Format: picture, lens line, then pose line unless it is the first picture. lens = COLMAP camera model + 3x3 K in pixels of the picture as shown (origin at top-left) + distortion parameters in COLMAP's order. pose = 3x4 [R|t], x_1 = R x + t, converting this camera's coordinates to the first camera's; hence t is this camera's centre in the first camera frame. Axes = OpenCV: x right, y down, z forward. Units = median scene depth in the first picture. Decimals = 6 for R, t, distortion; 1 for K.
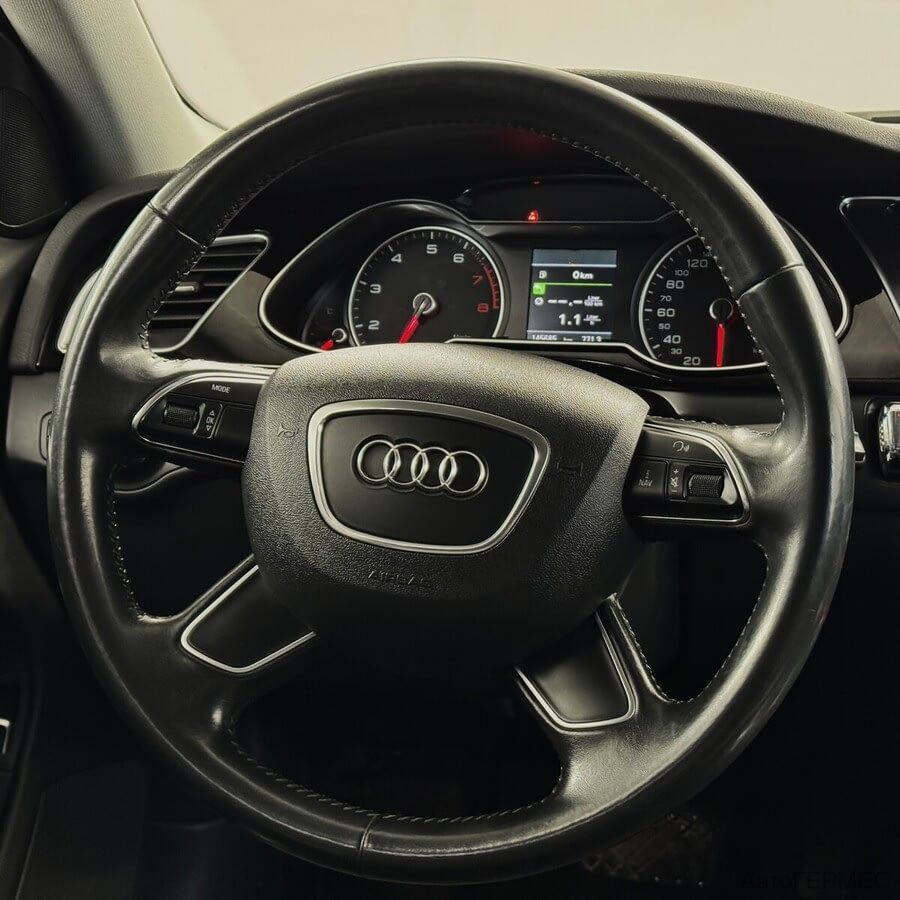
lens RADIAL K [[1790.5, 0, 449.5], [0, 1790.5, 455.2], [0, 0, 1]] dist [0.122702, 0.000000]
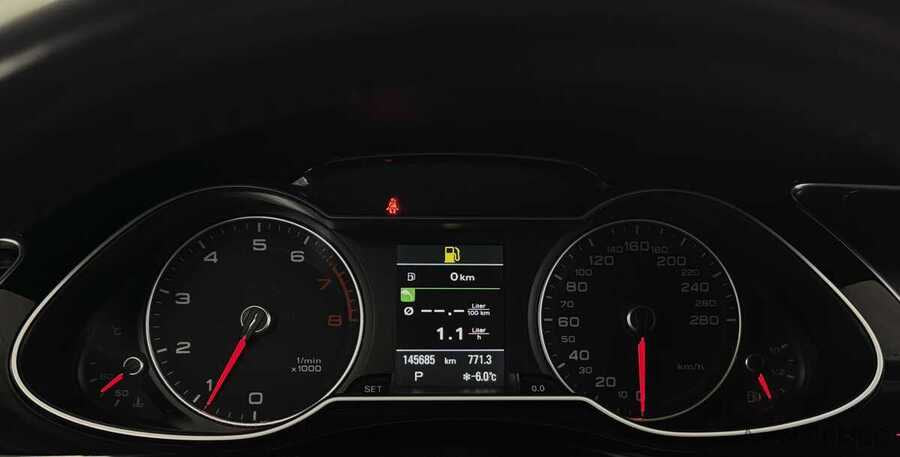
lens RADIAL K [[858.4, 0, 430.2], [0, 858.4, 277.4], [0, 0, 1]] dist [0.040319, 0.000000]
pose [[0.938430, -0.031361, 0.344042, -0.074151], [0.041197, 0.998924, -0.021315, -0.098547], [-0.343003, 0.034176, 0.938712, 0.690297]]
